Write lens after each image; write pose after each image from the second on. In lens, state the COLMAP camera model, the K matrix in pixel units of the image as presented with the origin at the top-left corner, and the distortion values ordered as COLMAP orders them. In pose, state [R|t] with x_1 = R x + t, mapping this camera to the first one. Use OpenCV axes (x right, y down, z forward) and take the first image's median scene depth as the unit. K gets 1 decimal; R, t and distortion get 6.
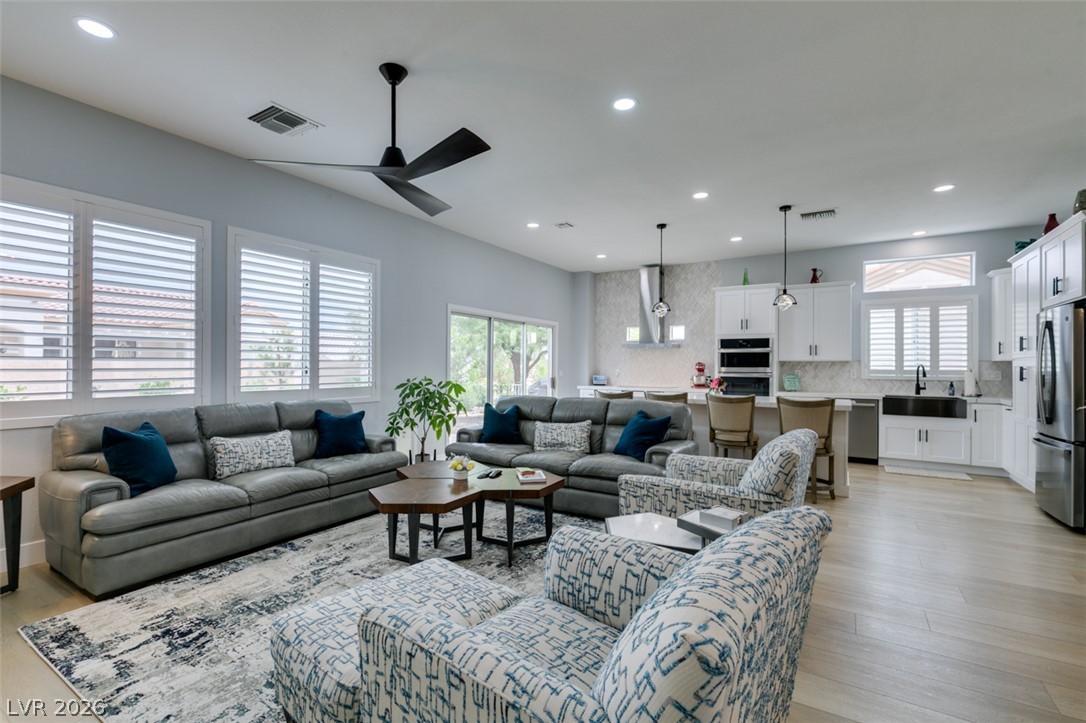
lens RADIAL K [[490.8, 0, 540.2], [0, 490.8, 362.2], [0, 0, 1]] dist [0.002181, 0.000019]
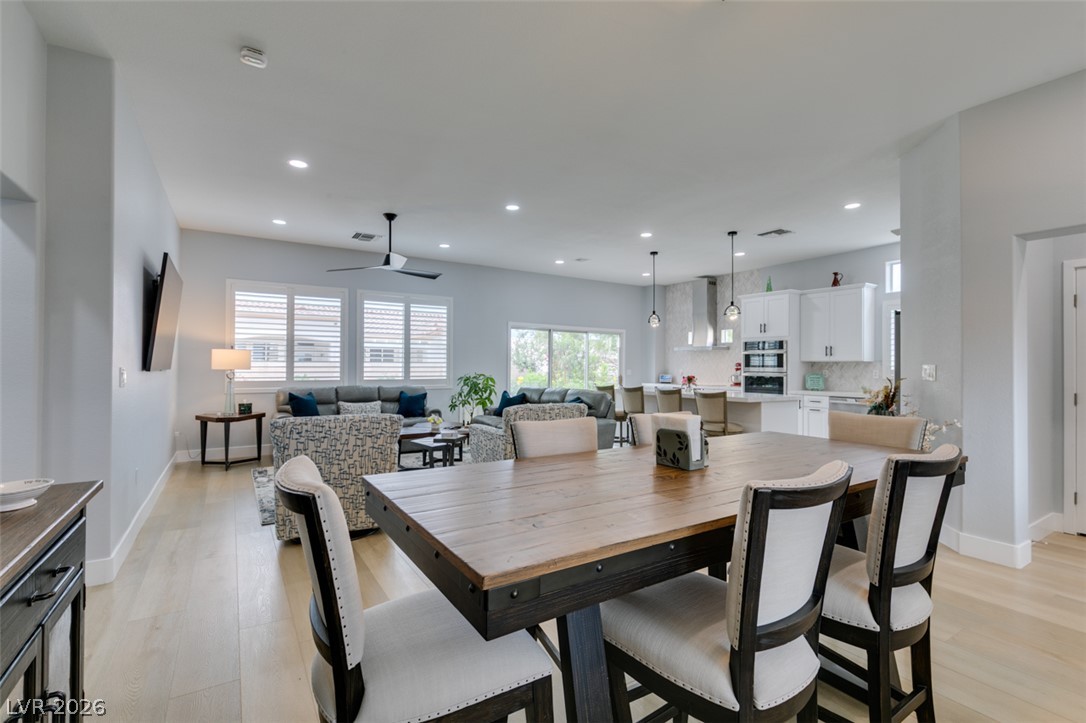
lens RADIAL K [[490.8, 0, 540.2], [0, 490.8, 362.2], [0, 0, 1]] dist [0.002181, 0.000019]
pose [[0.901680, -0.003129, -0.432392, 0.489344], [0.001647, 0.999991, -0.003803, 0.002544], [0.432401, 0.002717, 0.901678, -0.228037]]
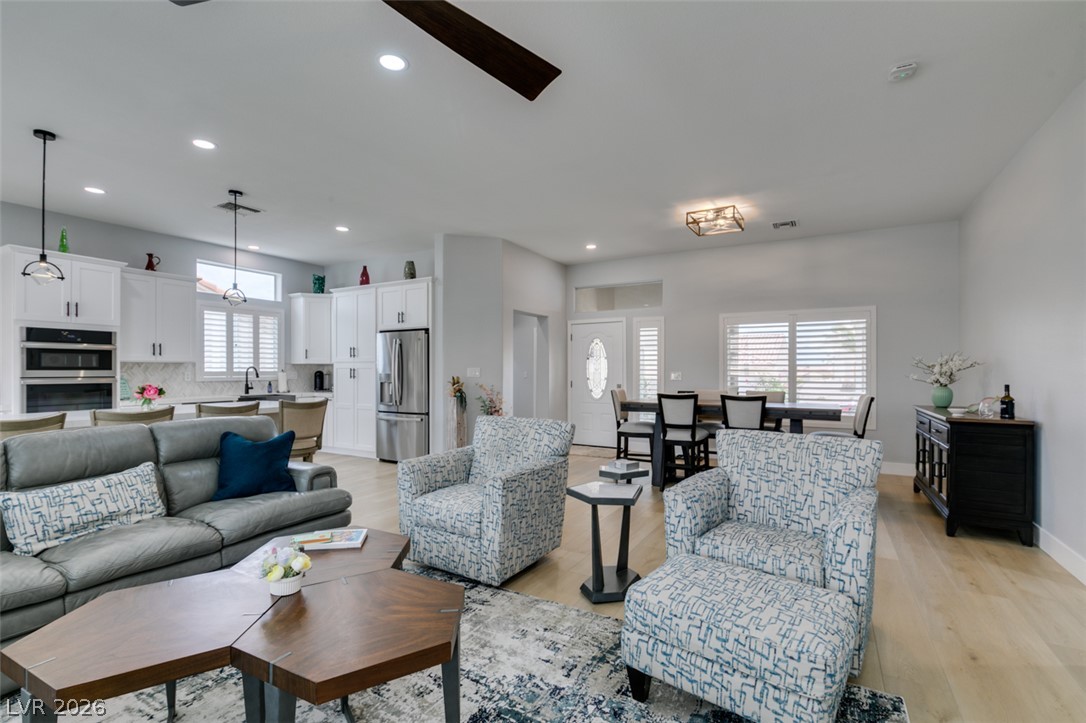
lens RADIAL K [[489.5, 0, 542.7], [0, 489.5, 370.4], [0, 0, 1]] dist [-0.000834, -0.000556]
pose [[-0.037440, -0.006982, 0.999274, -0.348141], [-0.008103, 0.999945, 0.006683, 0.000734], [-0.999266, -0.007846, -0.037494, 0.386511]]
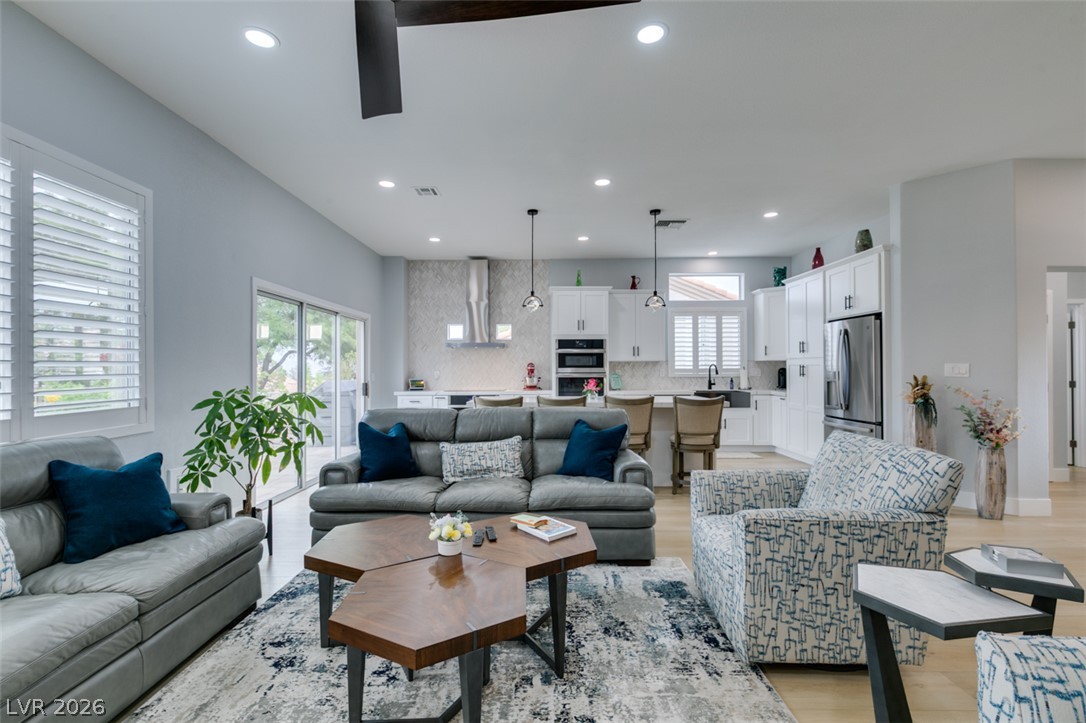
lens RADIAL K [[485.8, 0, 541.2], [0, 485.8, 365.1], [0, 0, 1]] dist [-0.000148, -0.000812]
pose [[0.850977, -0.006492, 0.525163, -0.195951], [0.004982, 0.999978, 0.004287, 0.000209], [-0.525179, -0.001032, 0.850991, 0.217353]]
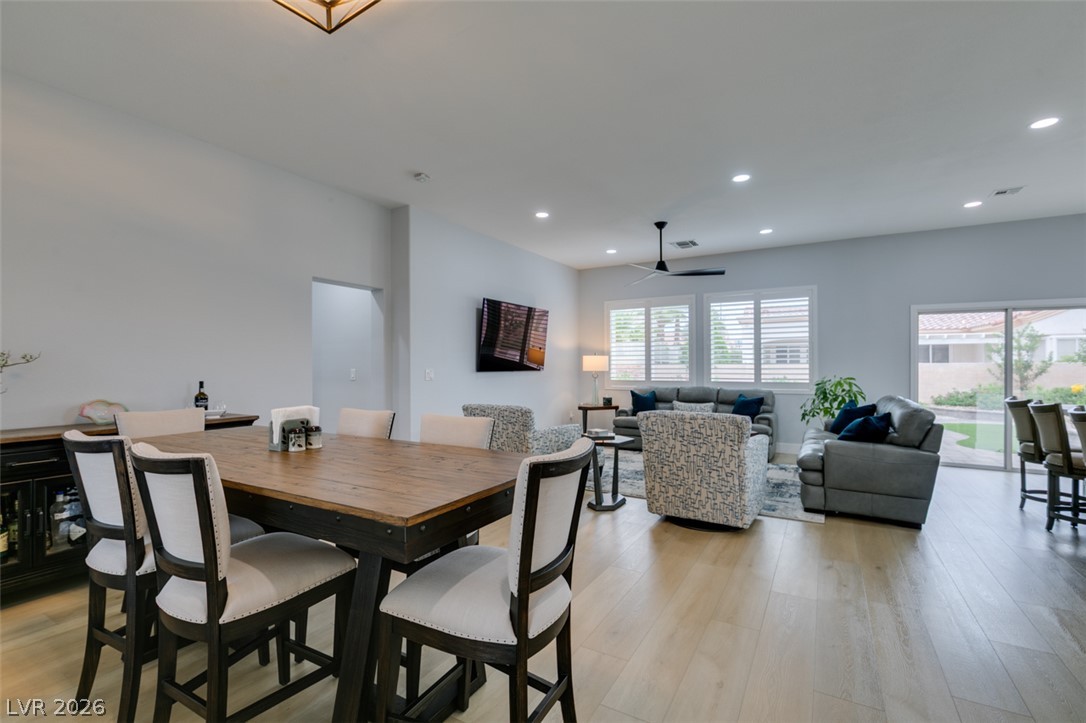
lens RADIAL K [[485.8, 0, 541.2], [0, 485.8, 365.1], [0, 0, 1]] dist [-0.000148, -0.000812]
pose [[0.029099, -0.007797, -0.999546, 0.768923], [0.007833, 0.999941, -0.007572, 0.005587], [0.999546, -0.007609, 0.029159, 0.196740]]
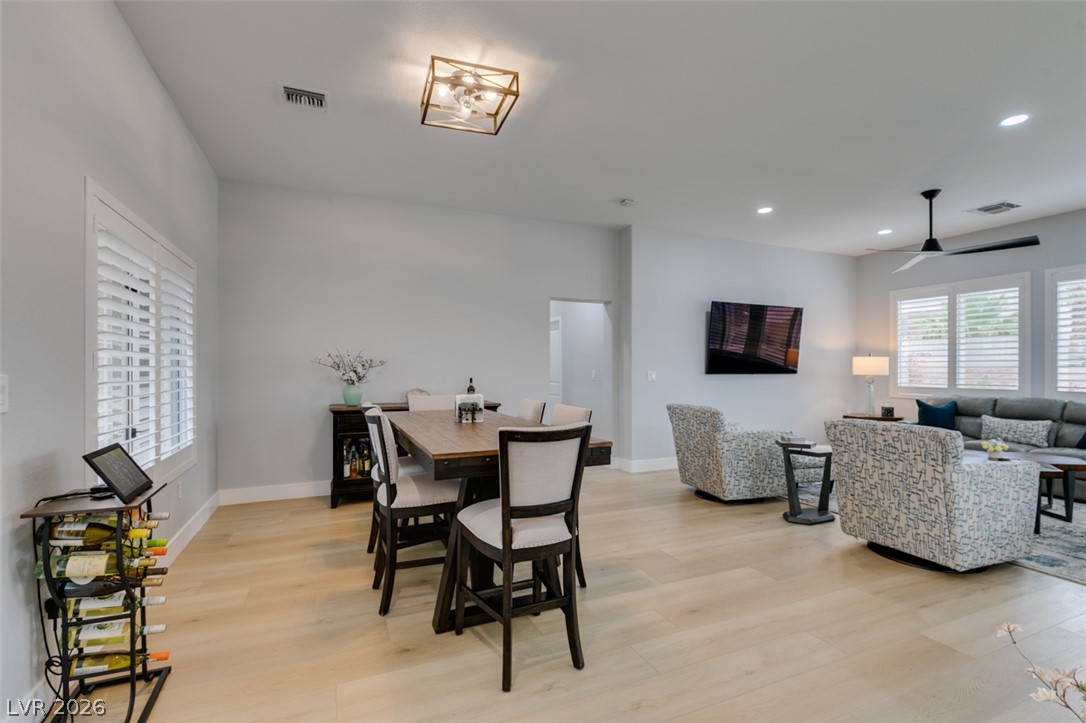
lens RADIAL K [[489.5, 0, 542.7], [0, 489.5, 370.4], [0, 0, 1]] dist [-0.000834, -0.000556]
pose [[-0.562292, -0.004164, -0.826928, 0.806857], [-0.000892, 0.999990, -0.004430, 0.007801], [0.826938, -0.001754, -0.562290, 0.379852]]
